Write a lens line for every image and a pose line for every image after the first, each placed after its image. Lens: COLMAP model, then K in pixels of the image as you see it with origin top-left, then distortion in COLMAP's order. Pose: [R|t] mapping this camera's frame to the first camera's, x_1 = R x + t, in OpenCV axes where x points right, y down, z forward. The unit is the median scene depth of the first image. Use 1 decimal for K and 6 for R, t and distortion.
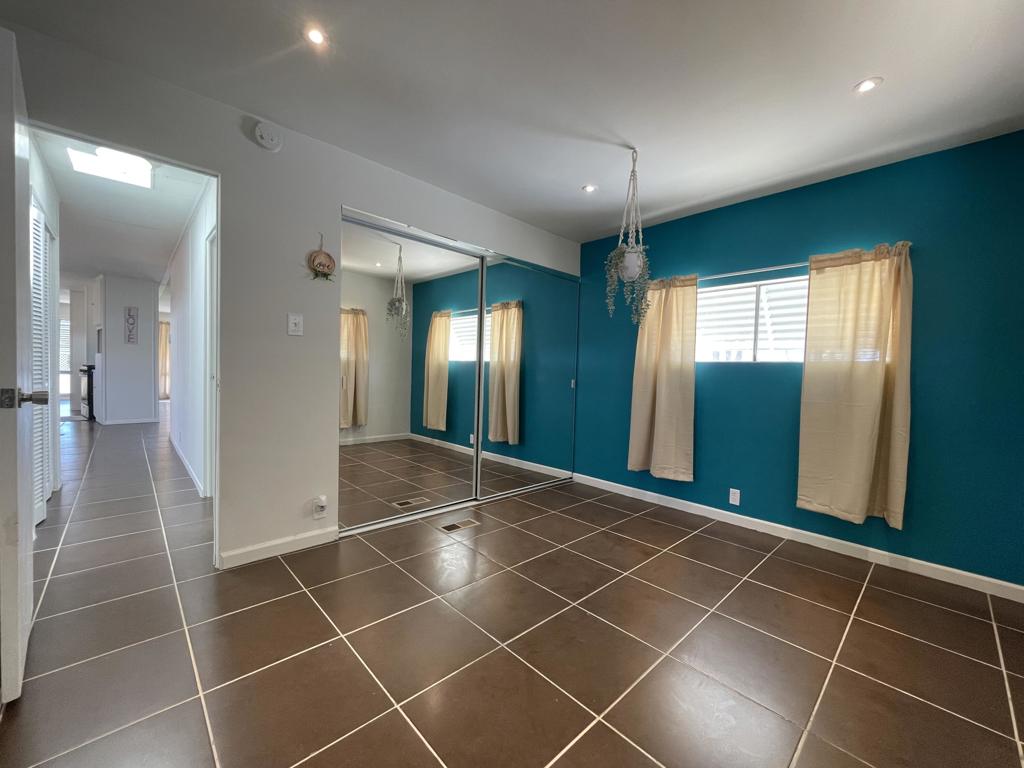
lens RADIAL K [[414.8, 0, 513.9], [0, 414.8, 385.7], [0, 0, 1]] dist [0.002322, 0.000444]
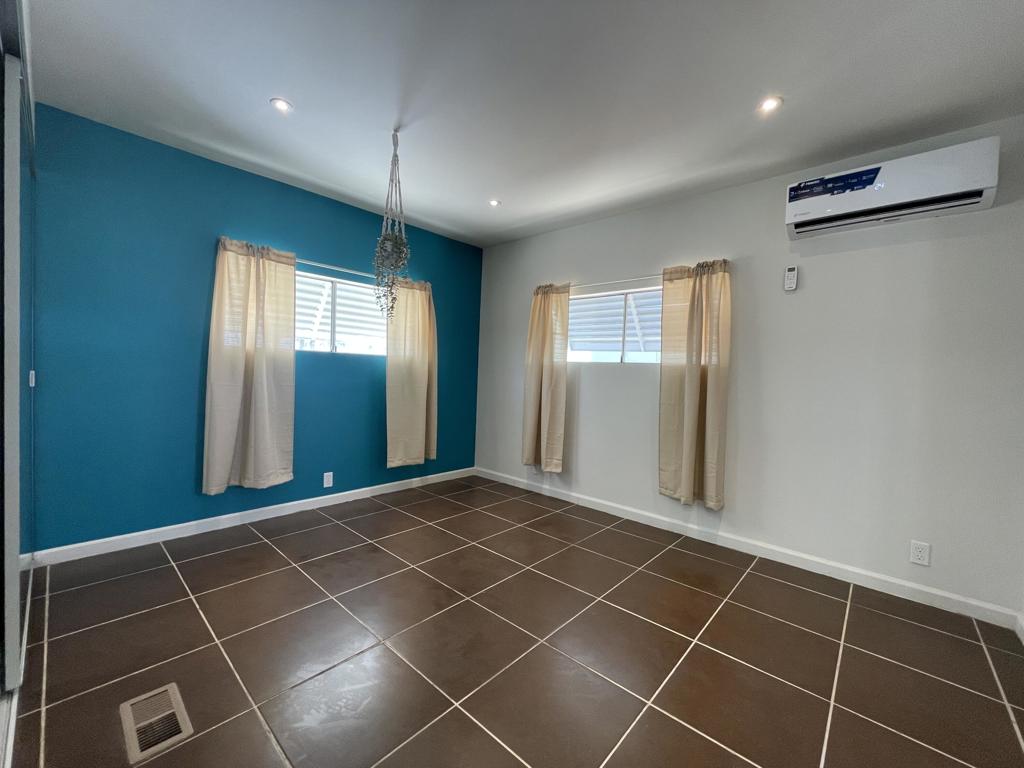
lens RADIAL K [[414.8, 0, 513.9], [0, 414.8, 385.7], [0, 0, 1]] dist [0.002322, 0.000444]
pose [[-0.069949, -0.063485, 0.995528, -0.549339], [-0.006134, 0.997981, 0.063210, -0.042605], [-0.997532, -0.001685, -0.070197, 0.615520]]
